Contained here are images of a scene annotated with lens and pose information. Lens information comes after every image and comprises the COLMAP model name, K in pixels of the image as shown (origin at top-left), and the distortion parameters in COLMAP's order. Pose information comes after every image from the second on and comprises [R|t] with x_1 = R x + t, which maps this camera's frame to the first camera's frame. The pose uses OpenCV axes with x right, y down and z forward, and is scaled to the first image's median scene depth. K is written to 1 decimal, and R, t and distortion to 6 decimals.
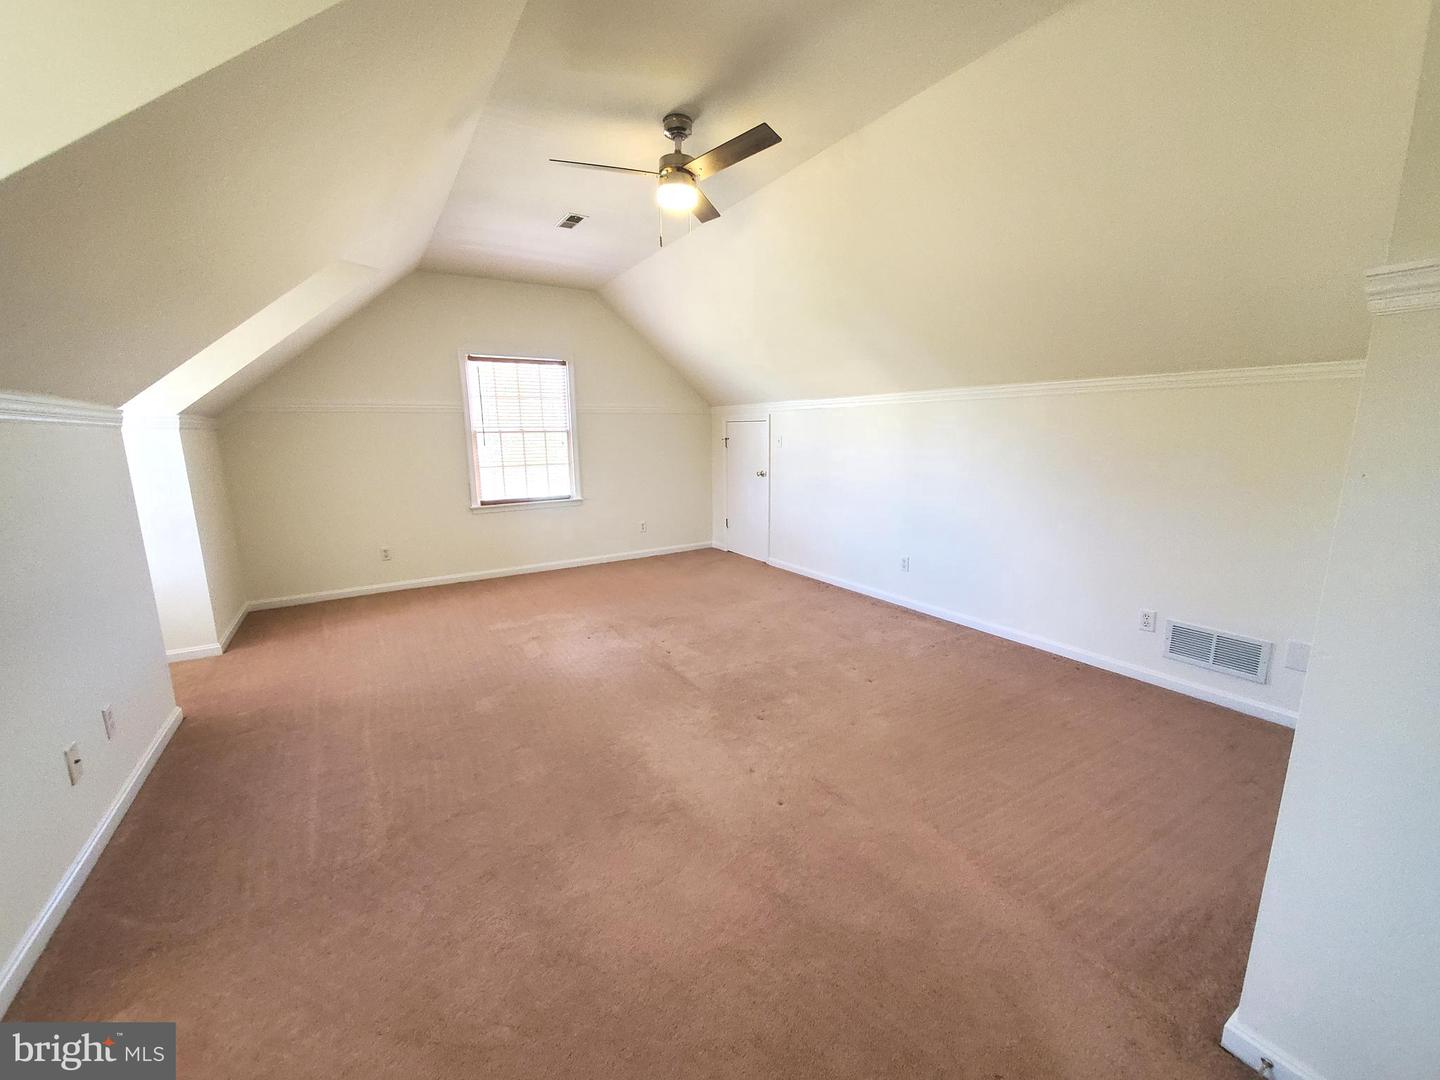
lens RADIAL K [[572.7, 0, 719.3], [0, 572.7, 535.0], [0, 0, 1]] dist [0.001056, -0.000938]
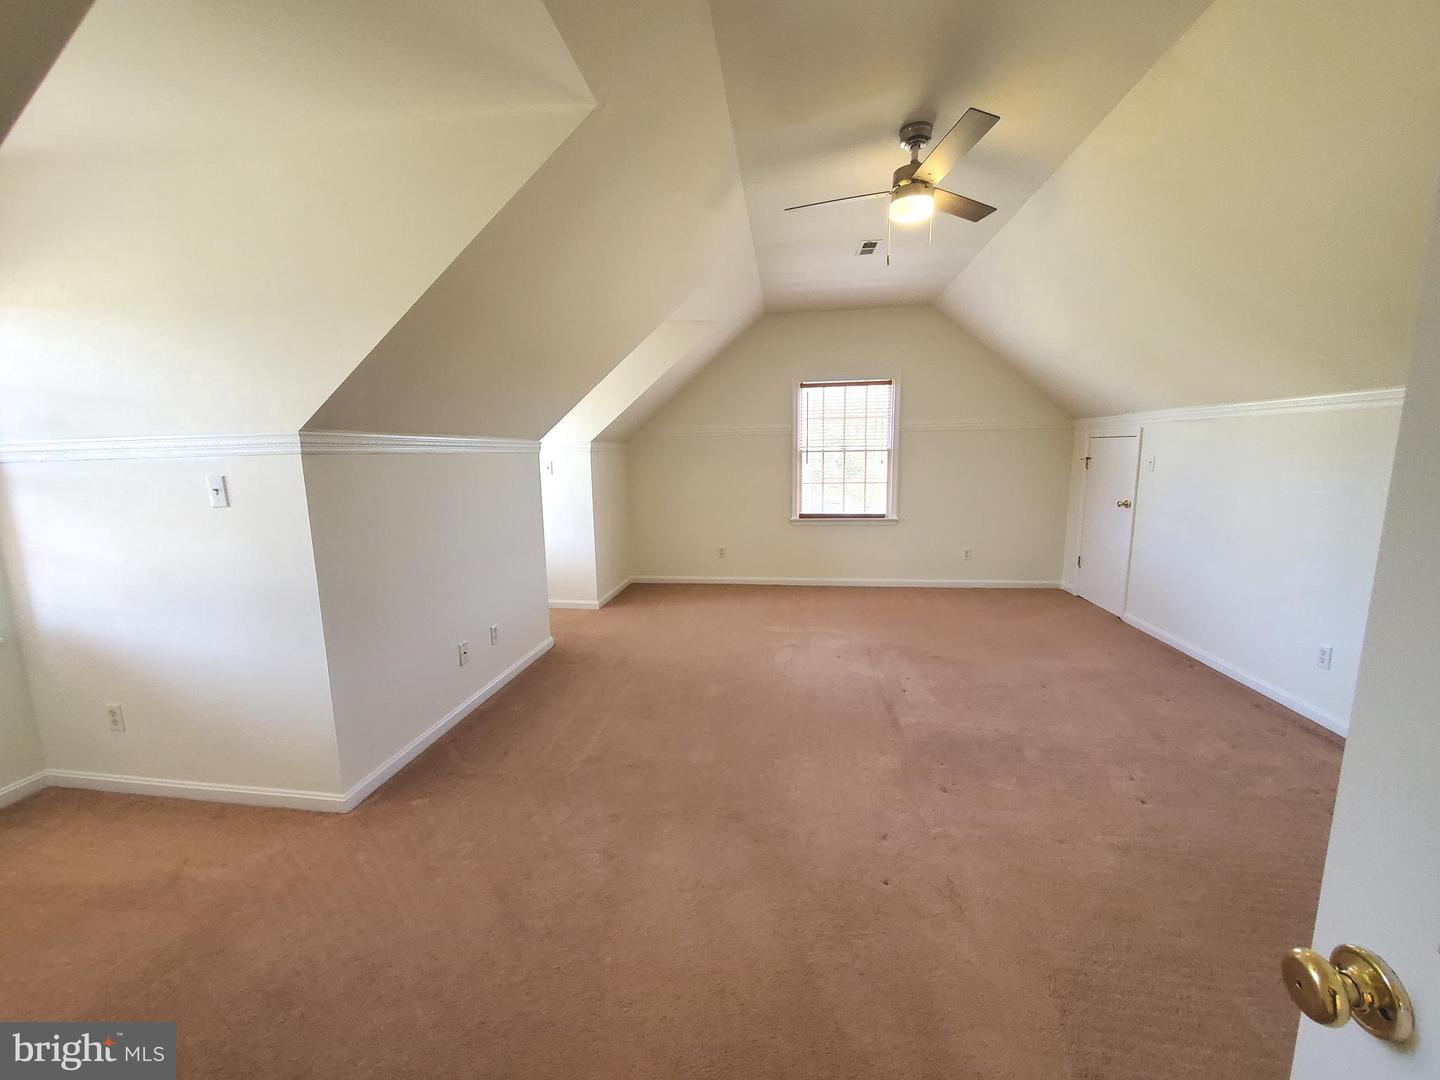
lens RADIAL K [[572.7, 0, 709.6], [0, 572.7, 537.4], [0, 0, 1]] dist [0.001056, -0.000938]
pose [[0.763577, 0.095295, -0.638646, 0.188481], [-0.106813, 0.994065, 0.020621, -0.022446], [0.636821, 0.052470, 0.769224, 0.054742]]
